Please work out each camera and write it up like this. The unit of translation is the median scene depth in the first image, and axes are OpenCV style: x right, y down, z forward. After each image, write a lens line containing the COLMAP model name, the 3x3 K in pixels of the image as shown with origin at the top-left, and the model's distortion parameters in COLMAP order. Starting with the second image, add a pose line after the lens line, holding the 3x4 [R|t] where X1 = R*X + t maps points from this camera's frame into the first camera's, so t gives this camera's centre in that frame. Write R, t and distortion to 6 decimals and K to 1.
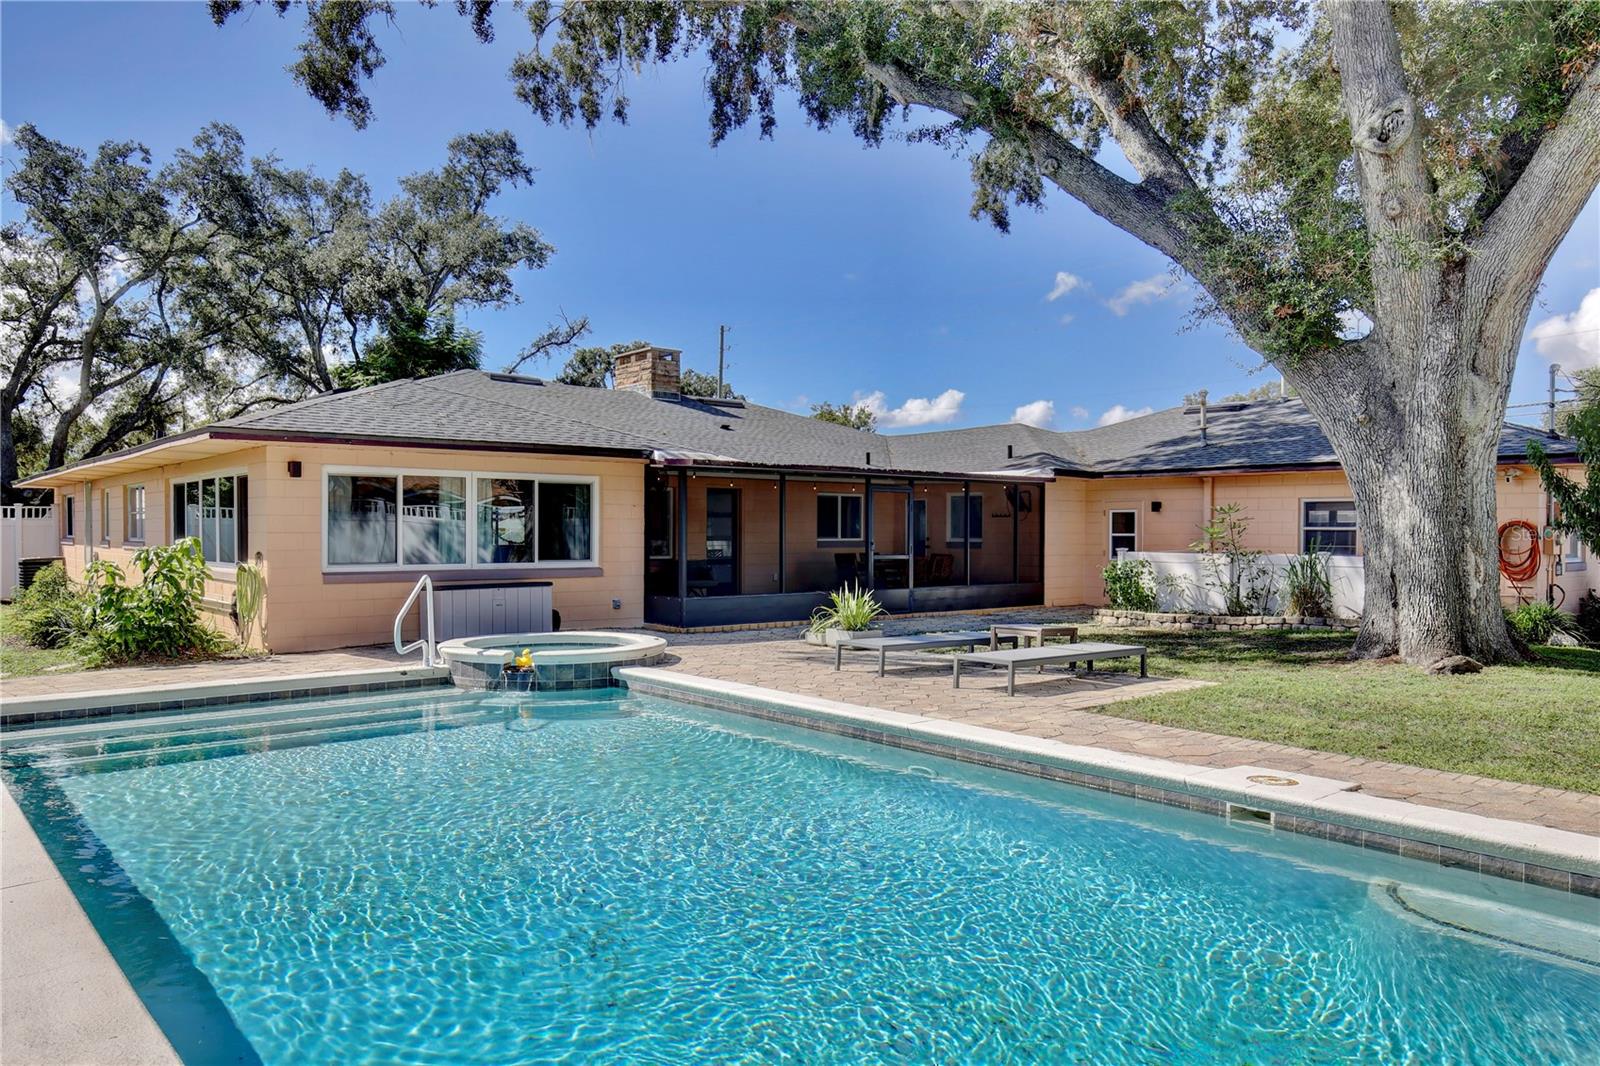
lens RADIAL K [[1106.3, 0, 801.0], [0, 1106.3, 550.5], [0, 0, 1]] dist [0.006295, 0.001131]
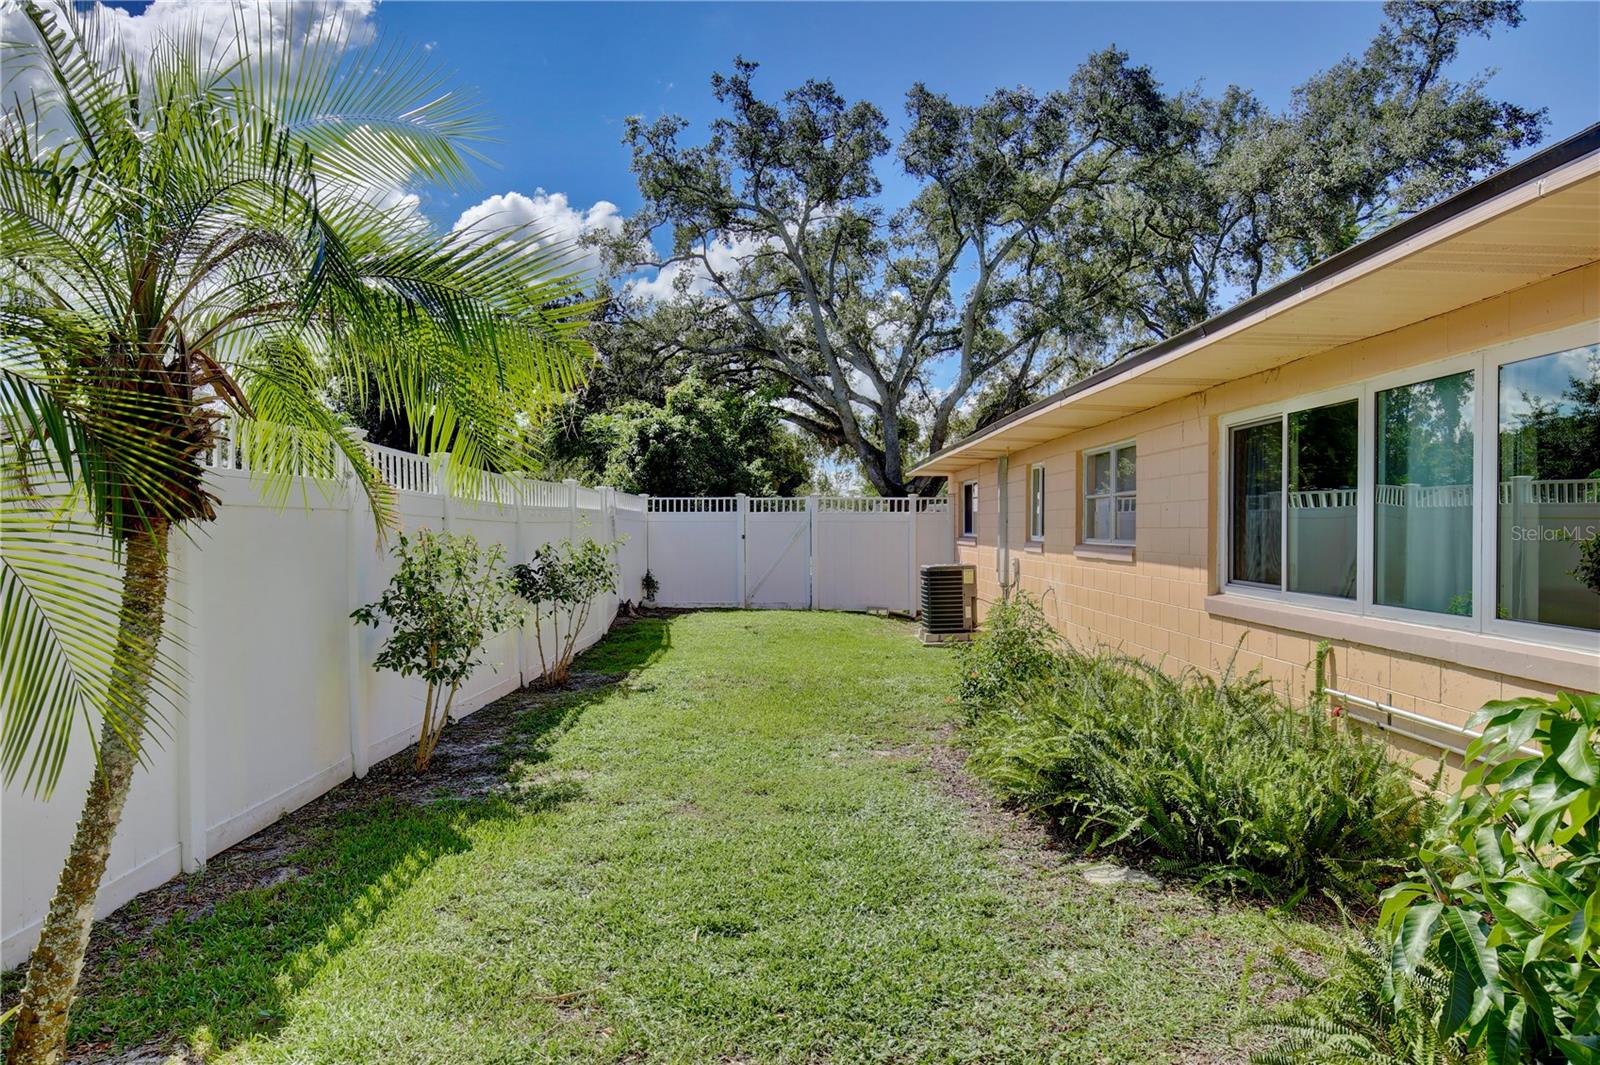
lens RADIAL K [[1024.2, 0, 800.0], [0, 1024.2, 532.5], [0, 0, 1]] dist [-0.000411, -0.000311]
pose [[0.767208, 0.001674, -0.641396, -0.184789], [-0.010410, 0.999897, -0.009843, -0.003853], [0.641313, 0.014229, 0.767147, 0.239598]]
